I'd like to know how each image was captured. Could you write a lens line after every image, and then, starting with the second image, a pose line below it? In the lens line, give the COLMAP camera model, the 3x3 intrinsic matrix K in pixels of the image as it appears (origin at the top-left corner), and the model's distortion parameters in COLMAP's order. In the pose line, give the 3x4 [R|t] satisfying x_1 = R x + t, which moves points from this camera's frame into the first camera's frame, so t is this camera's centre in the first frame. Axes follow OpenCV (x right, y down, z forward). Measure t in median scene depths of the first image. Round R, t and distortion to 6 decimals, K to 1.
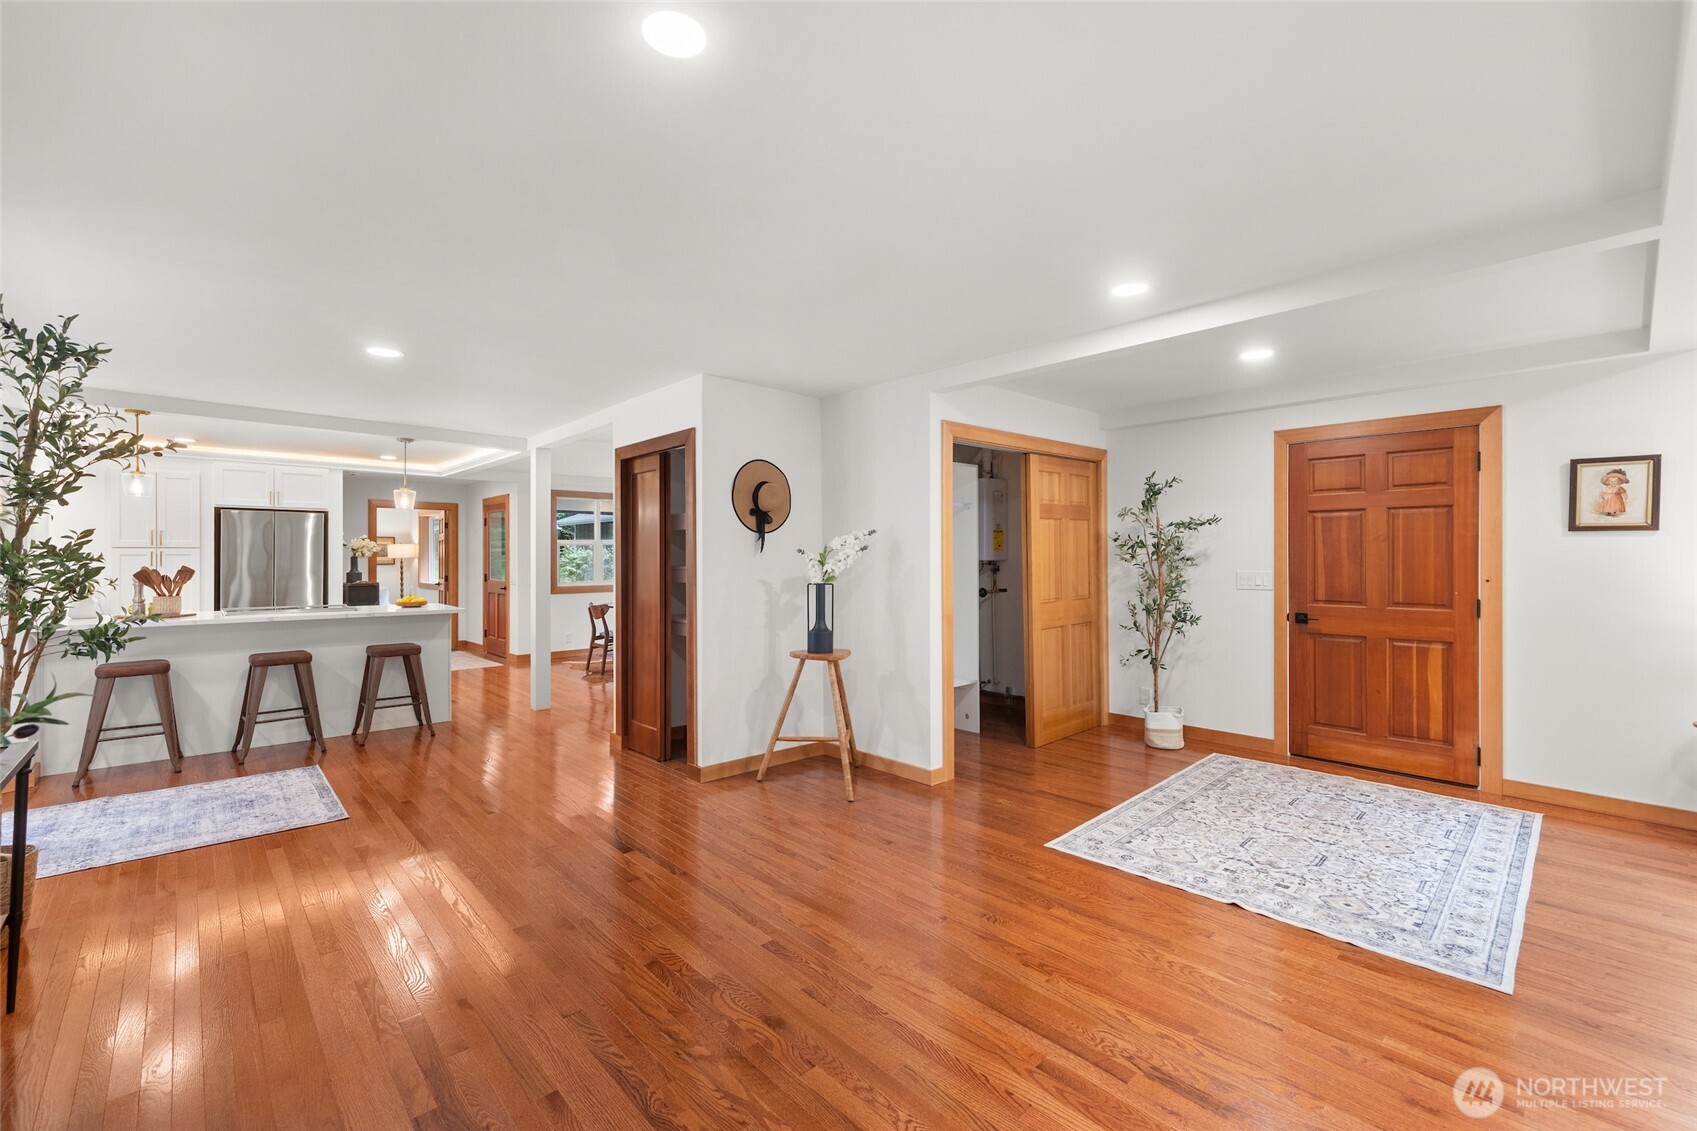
lens RADIAL K [[711.0, 0, 849.7], [0, 711.0, 554.0], [0, 0, 1]] dist [0.008646, -0.001236]
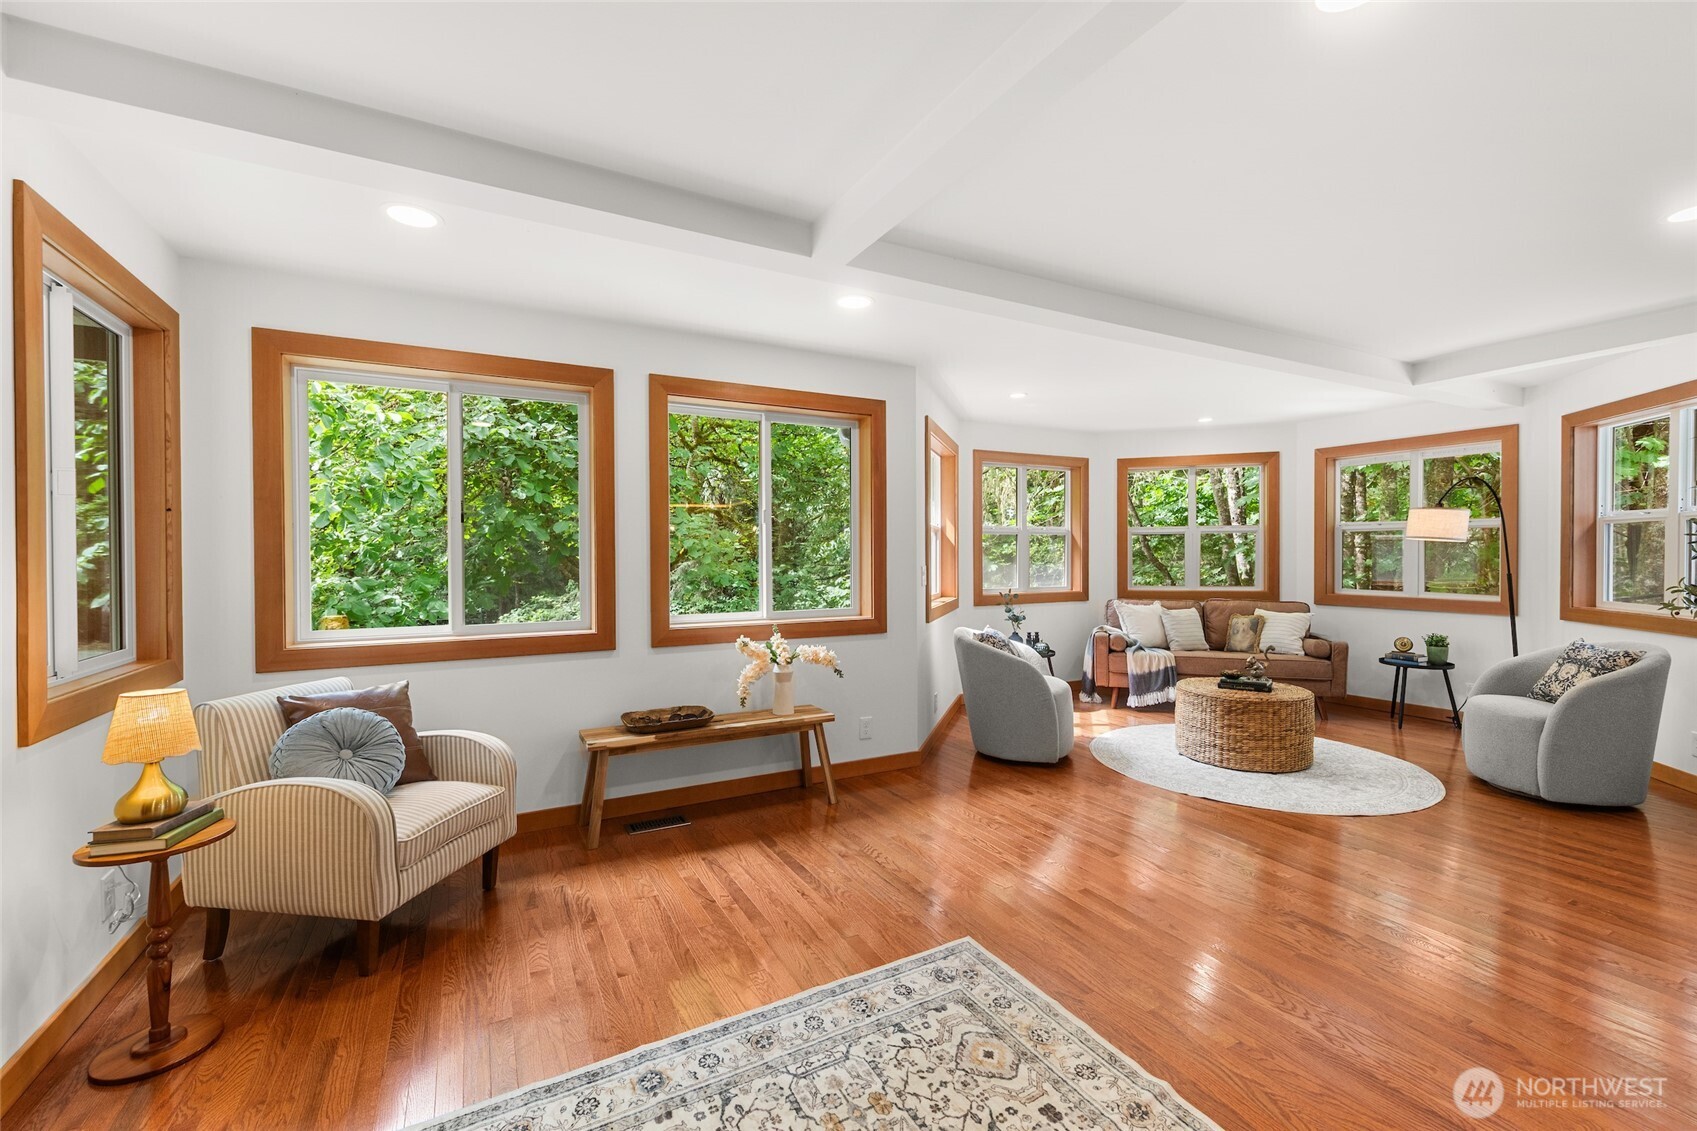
lens RADIAL K [[711.0, 0, 851.9], [0, 711.0, 560.4], [0, 0, 1]] dist [0.008646, -0.001236]
pose [[-0.966285, 0.002773, 0.257461, 0.443860], [0.004074, 0.999981, 0.004520, 0.013257], [-0.257443, 0.005417, -0.966278, 1.155915]]
